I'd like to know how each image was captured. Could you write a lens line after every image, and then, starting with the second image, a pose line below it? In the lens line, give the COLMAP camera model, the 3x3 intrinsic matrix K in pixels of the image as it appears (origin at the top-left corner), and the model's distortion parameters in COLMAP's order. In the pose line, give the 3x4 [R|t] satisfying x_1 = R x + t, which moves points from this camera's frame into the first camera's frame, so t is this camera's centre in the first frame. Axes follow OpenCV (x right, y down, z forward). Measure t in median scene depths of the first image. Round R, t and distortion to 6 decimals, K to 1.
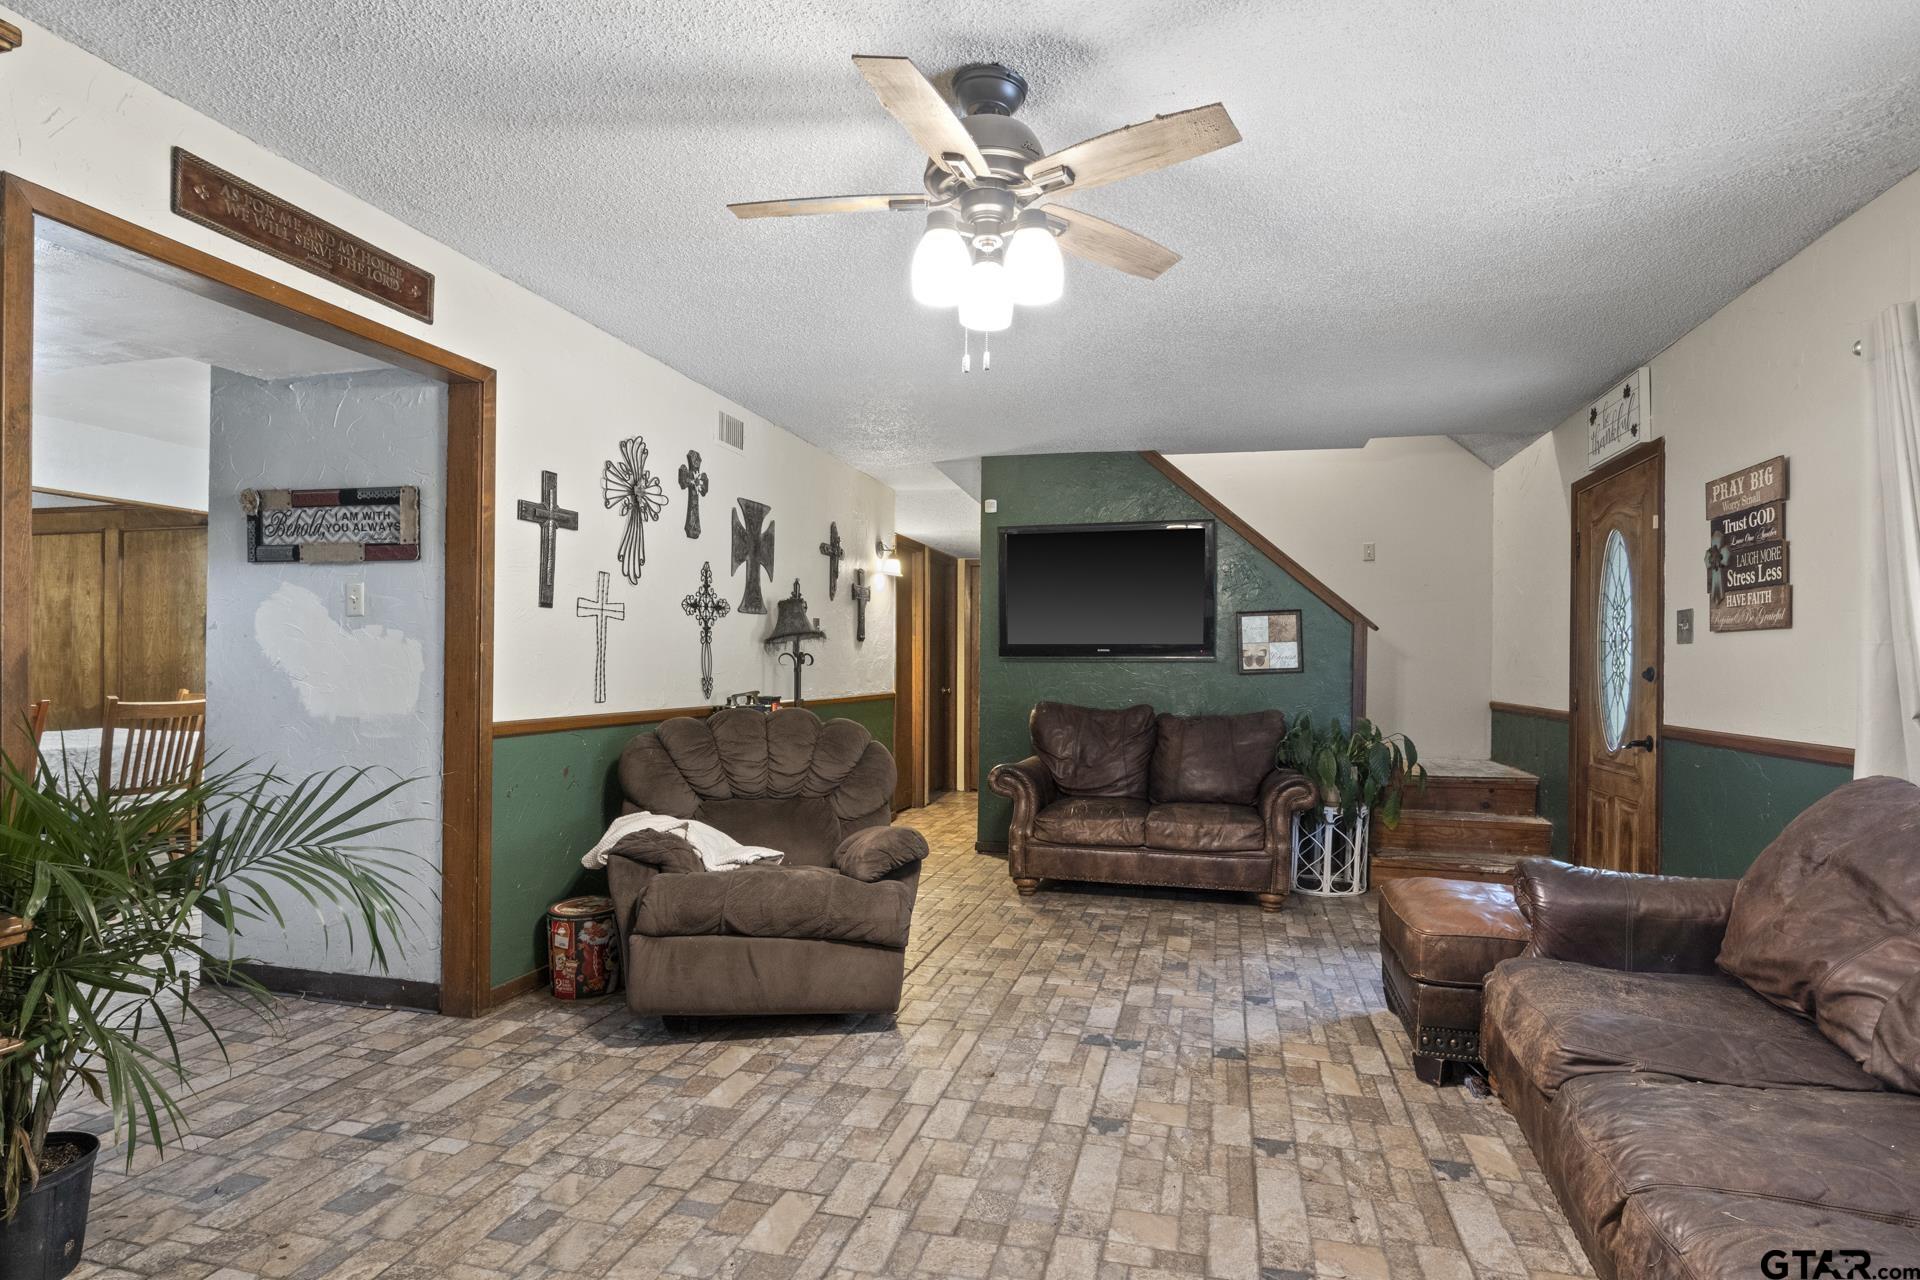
lens RADIAL K [[995.9, 0, 970.8], [0, 995.9, 656.4], [0, 0, 1]] dist [0.003700, 0.000487]
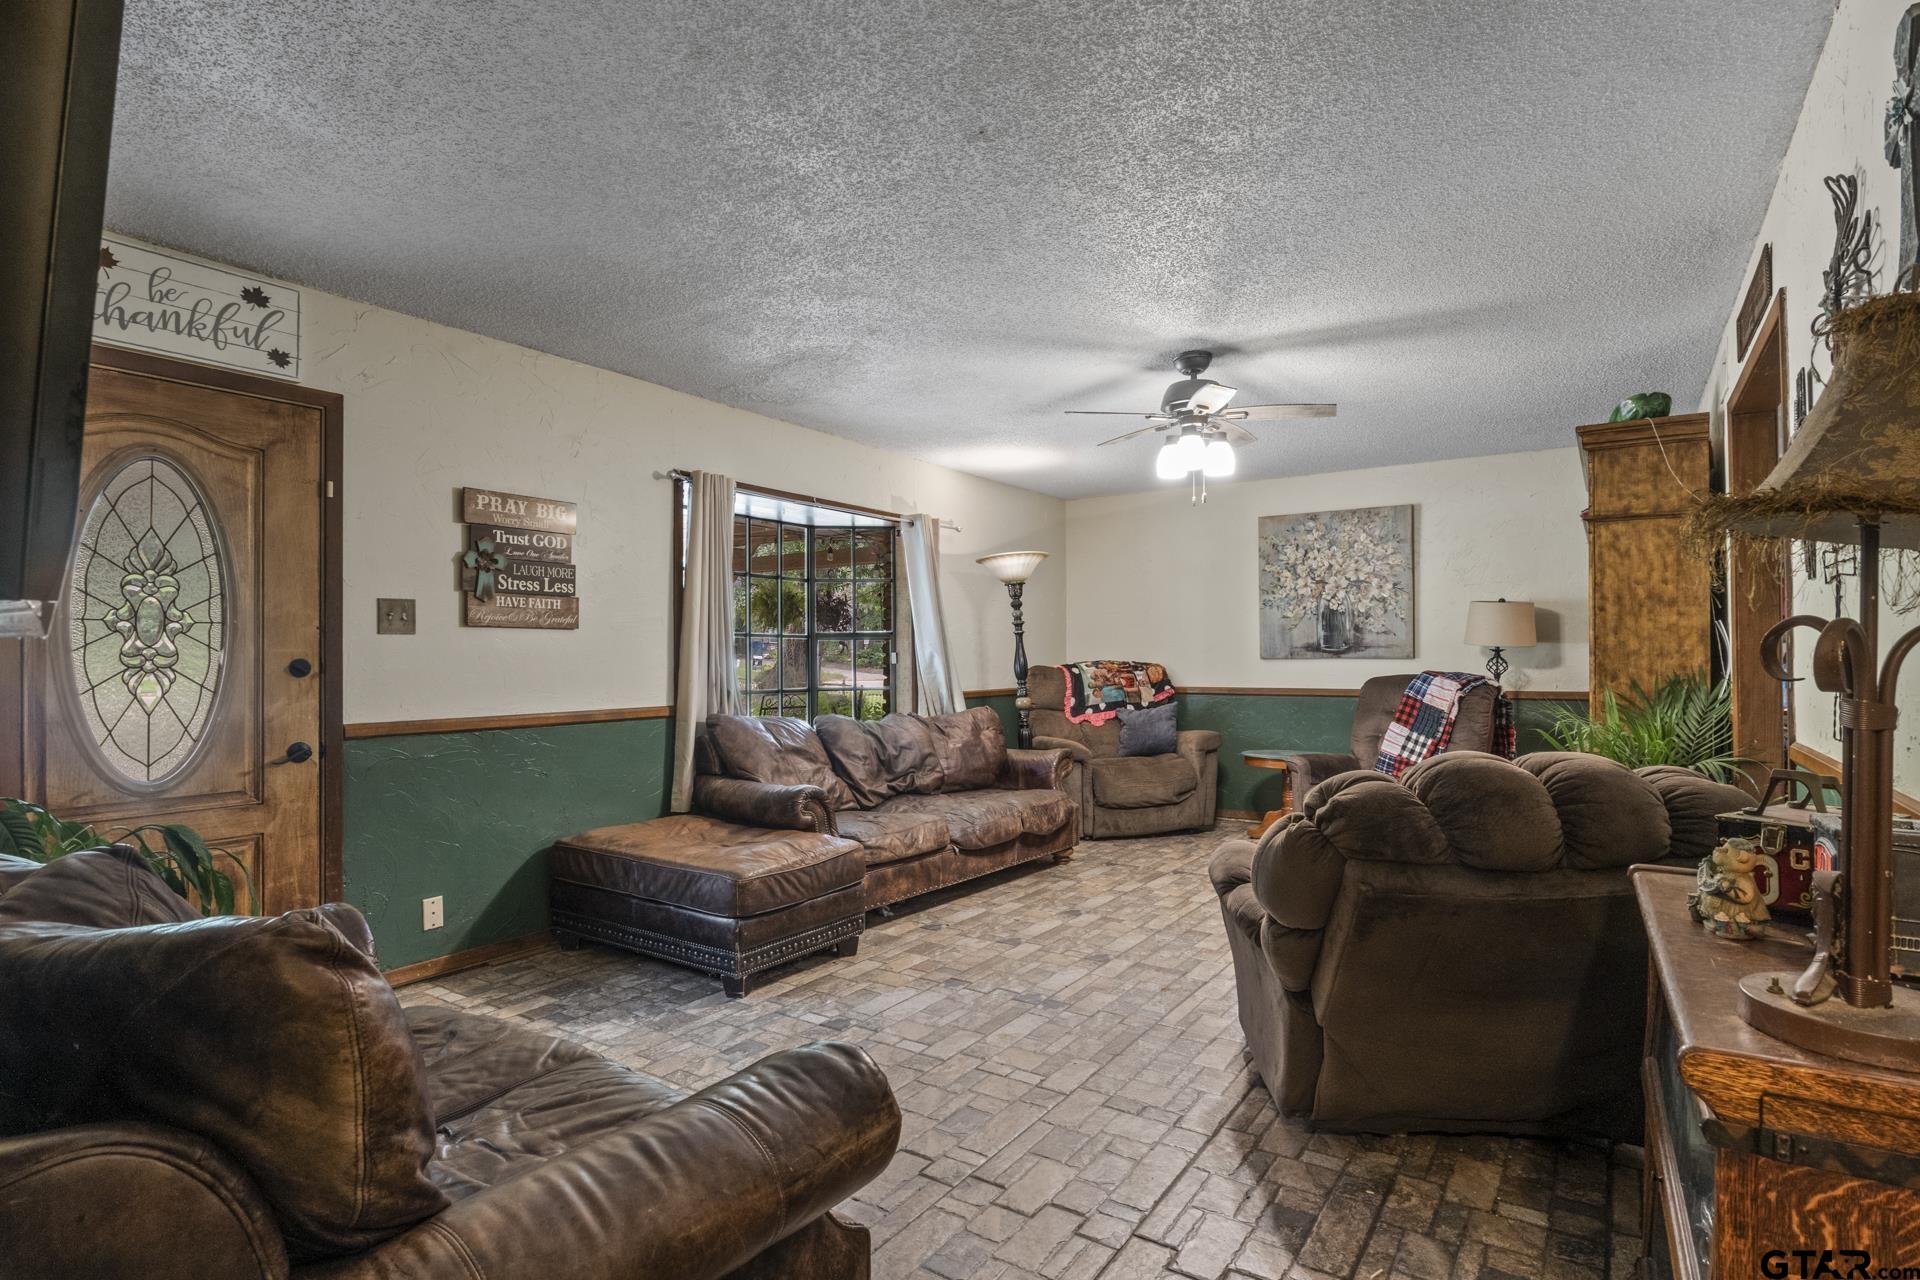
lens RADIAL K [[995.9, 0, 970.8], [0, 995.9, 656.4], [0, 0, 1]] dist [0.003700, 0.000487]
pose [[-0.947591, -0.006721, 0.319416, -0.138877], [-0.009292, 0.999936, -0.006525, 0.012005], [-0.319351, -0.009151, -0.947592, 2.152745]]
